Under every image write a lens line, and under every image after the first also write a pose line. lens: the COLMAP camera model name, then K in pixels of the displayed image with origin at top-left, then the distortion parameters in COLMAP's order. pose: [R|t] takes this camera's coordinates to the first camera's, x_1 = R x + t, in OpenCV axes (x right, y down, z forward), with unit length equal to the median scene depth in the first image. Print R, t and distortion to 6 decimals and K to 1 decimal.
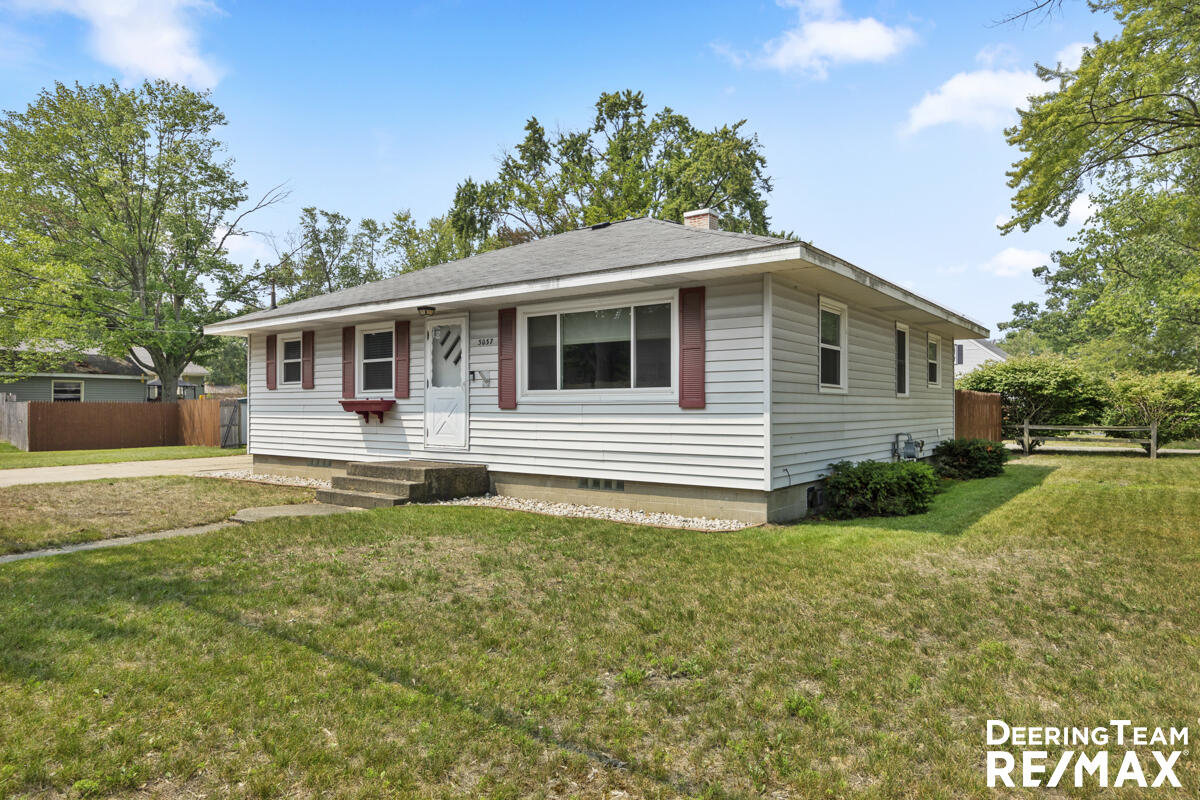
lens RADIAL K [[740.4, 0, 595.4], [0, 740.4, 398.9], [0, 0, 1]] dist [-0.002022, -0.005436]
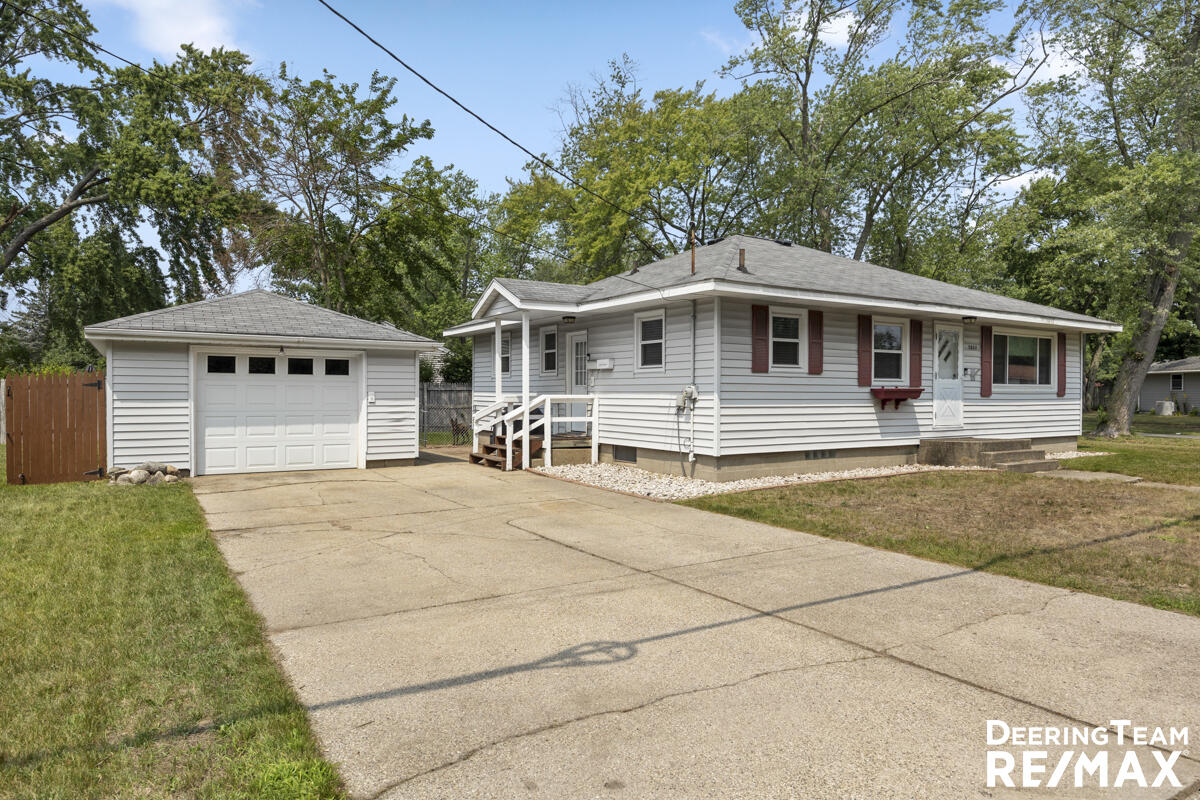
lens RADIAL K [[740.4, 0, 601.2], [0, 740.4, 405.6], [0, 0, 1]] dist [-0.002022, -0.005436]
pose [[0.344721, -0.015011, 0.938585, -1.541579], [-0.015629, 0.999642, 0.021728, 0.010377], [-0.938575, -0.022159, 0.344362, 1.080608]]
